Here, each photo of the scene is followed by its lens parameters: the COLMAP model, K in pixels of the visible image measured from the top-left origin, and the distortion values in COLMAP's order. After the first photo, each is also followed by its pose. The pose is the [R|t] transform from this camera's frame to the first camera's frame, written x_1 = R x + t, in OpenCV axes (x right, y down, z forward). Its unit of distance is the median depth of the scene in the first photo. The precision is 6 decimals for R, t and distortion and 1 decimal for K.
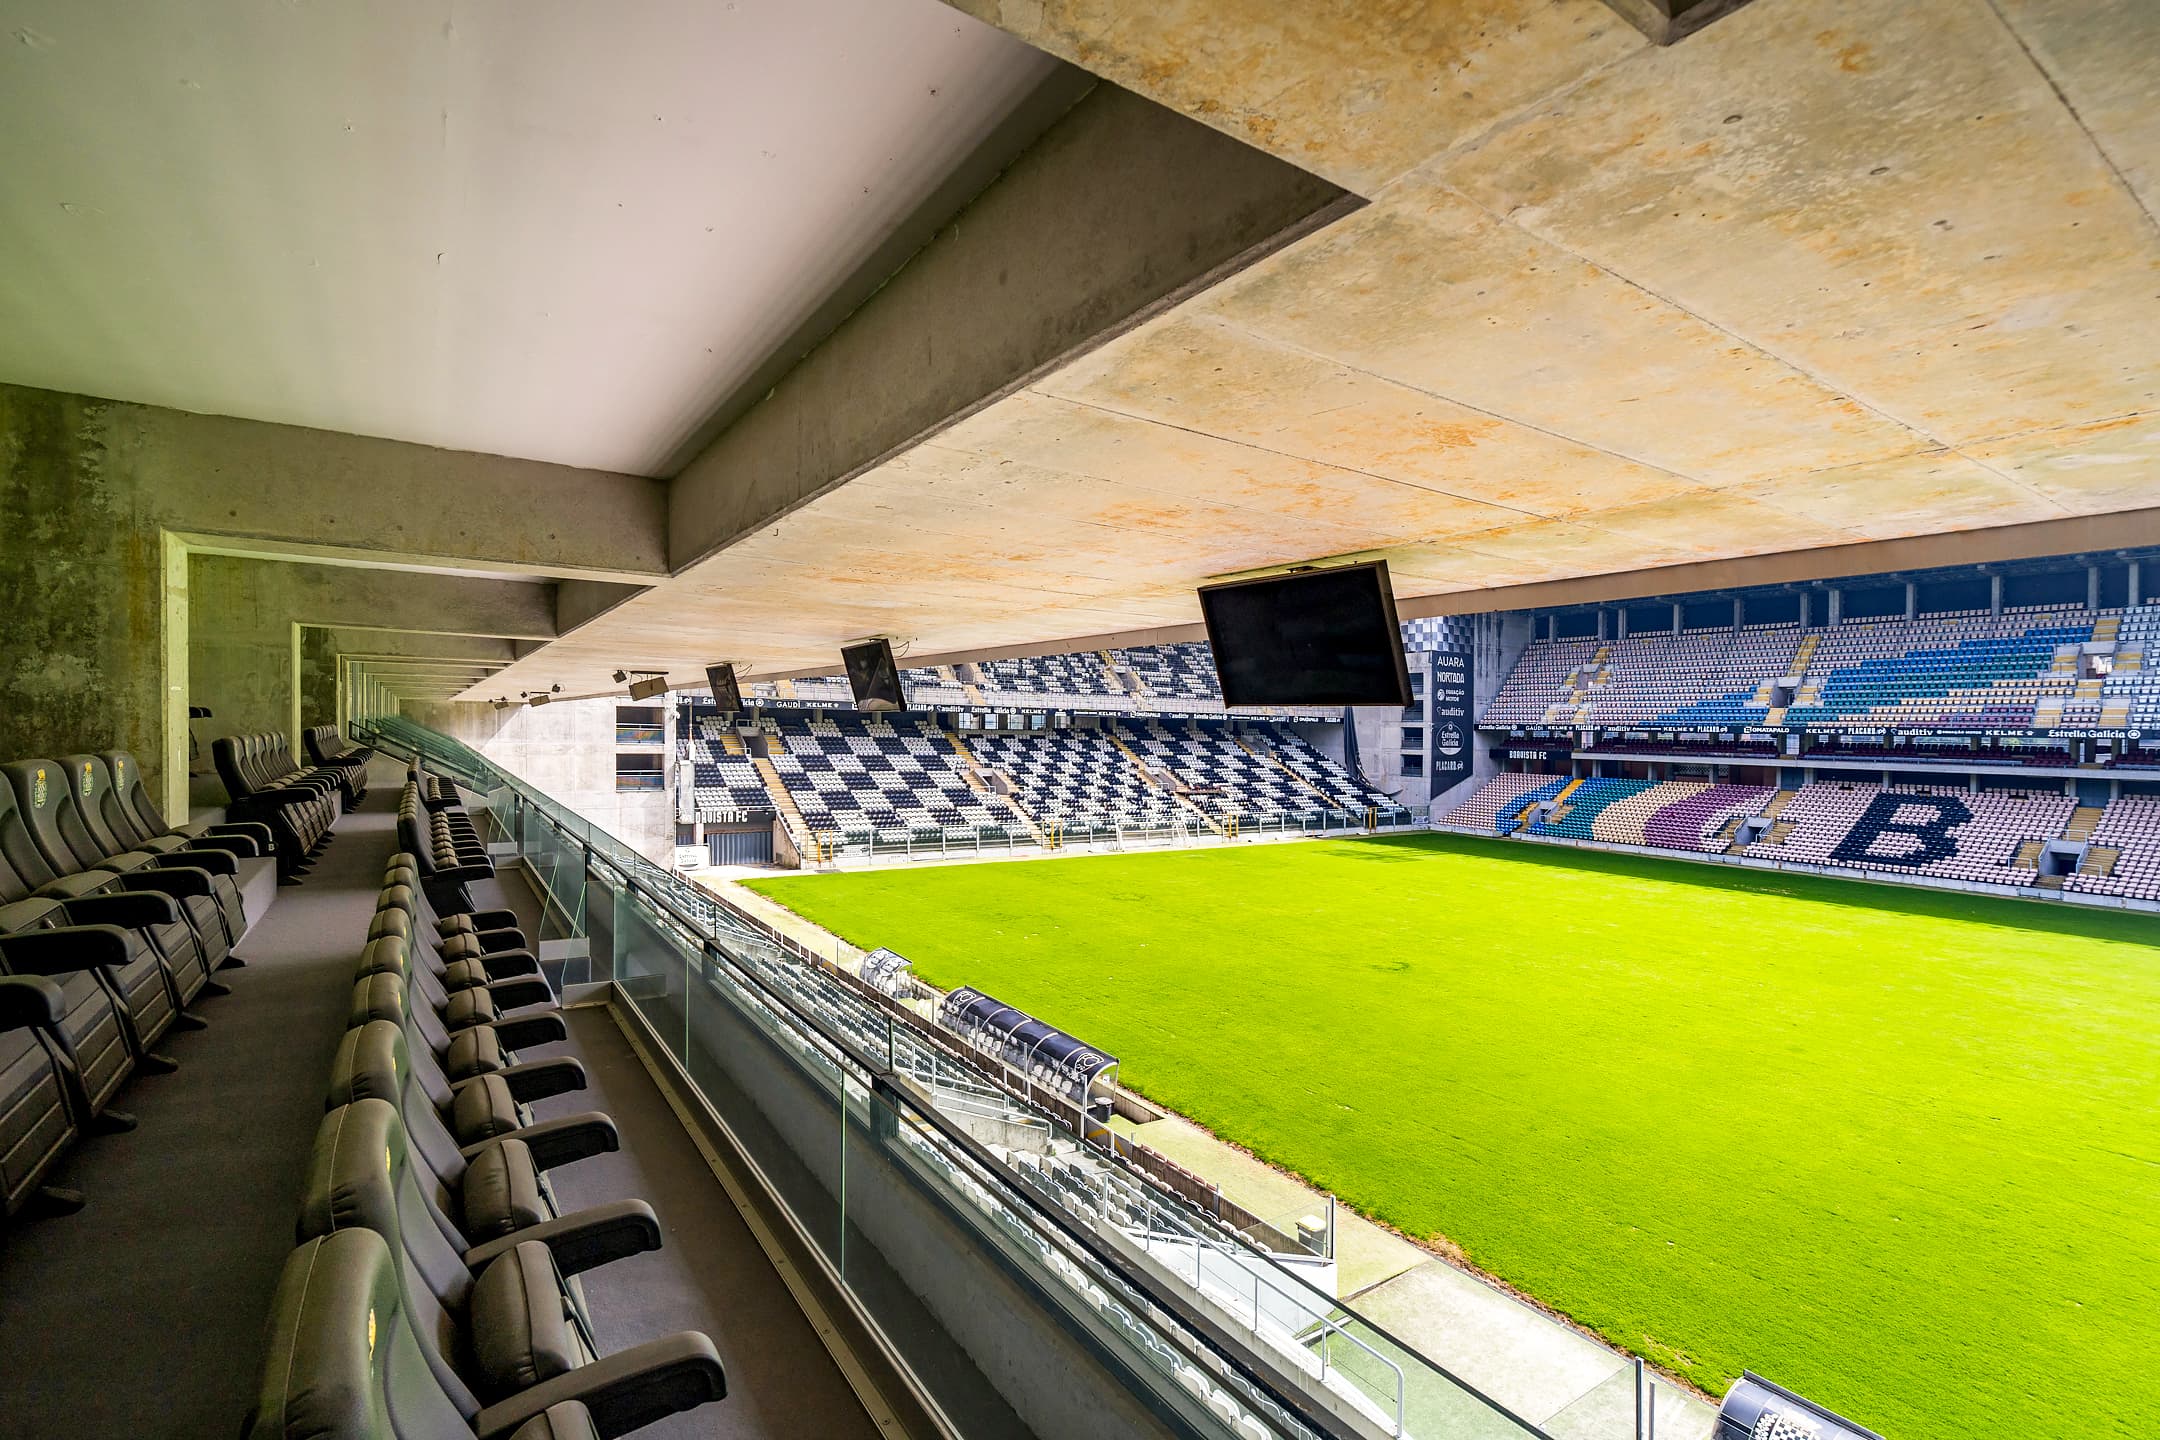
lens RADIAL K [[1004.8, 0, 1071.3], [0, 1004.8, 715.0], [0, 0, 1]] dist [-0.004224, 0.004629]
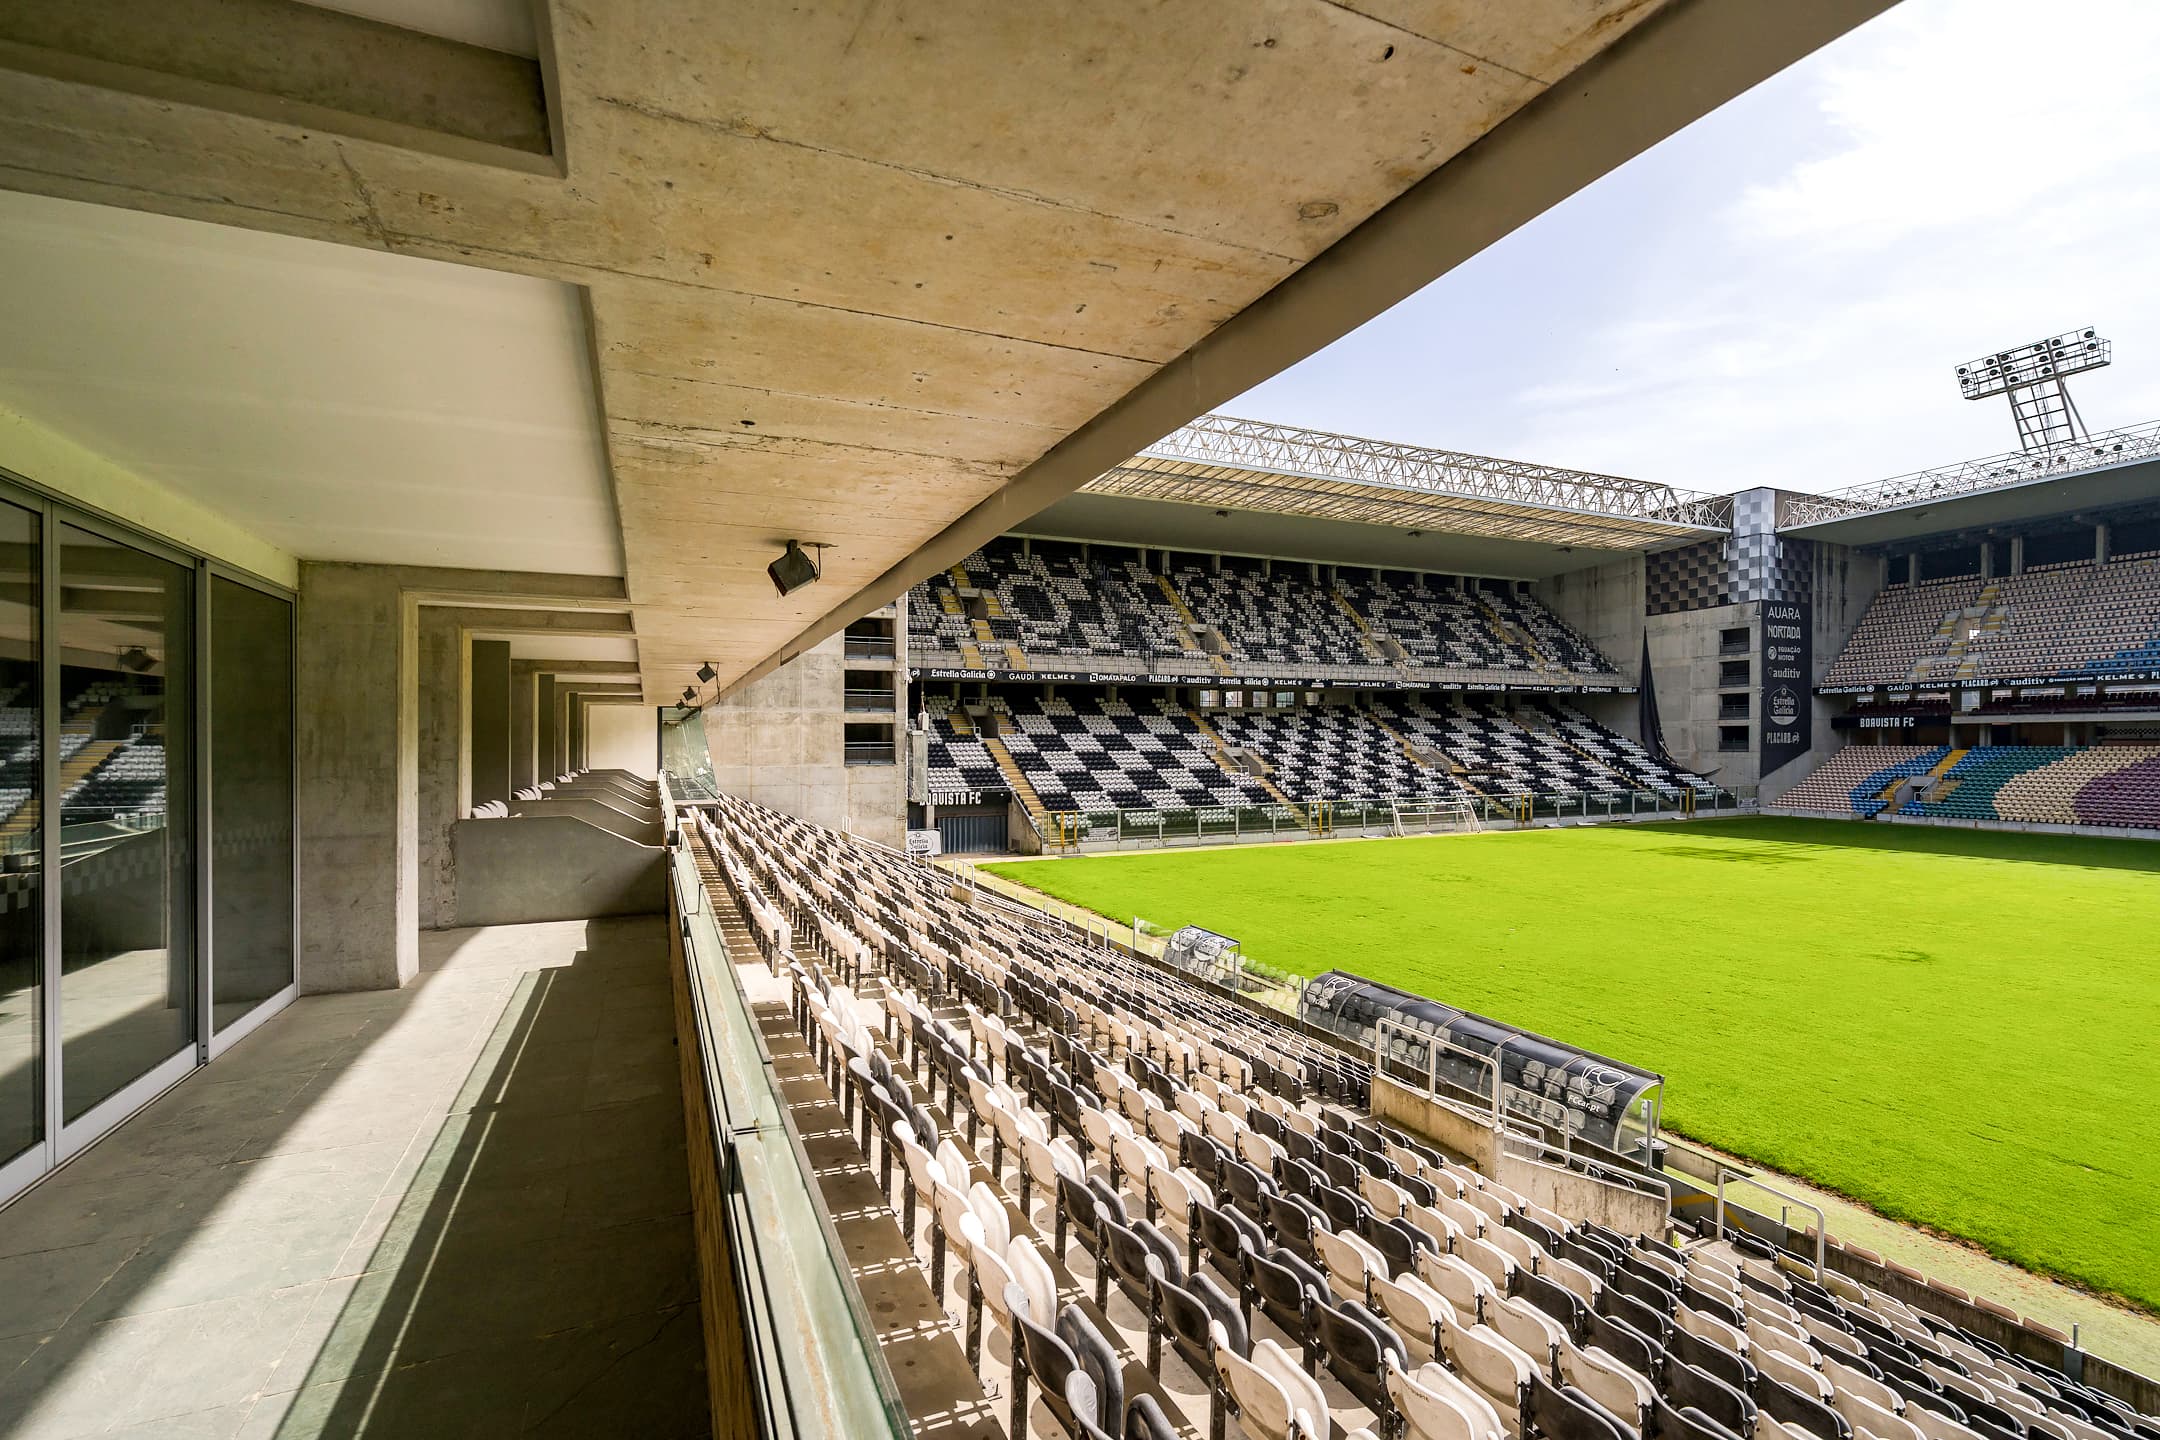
lens RADIAL K [[1004.8, 0, 1120.6], [0, 1004.8, 759.2], [0, 0, 1]] dist [-0.004224, 0.004629]
pose [[0.988912, -0.021143, -0.146988, -0.049963], [0.025223, 0.999345, 0.025952, 0.034793], [0.146343, -0.029372, 0.988798, 0.097194]]
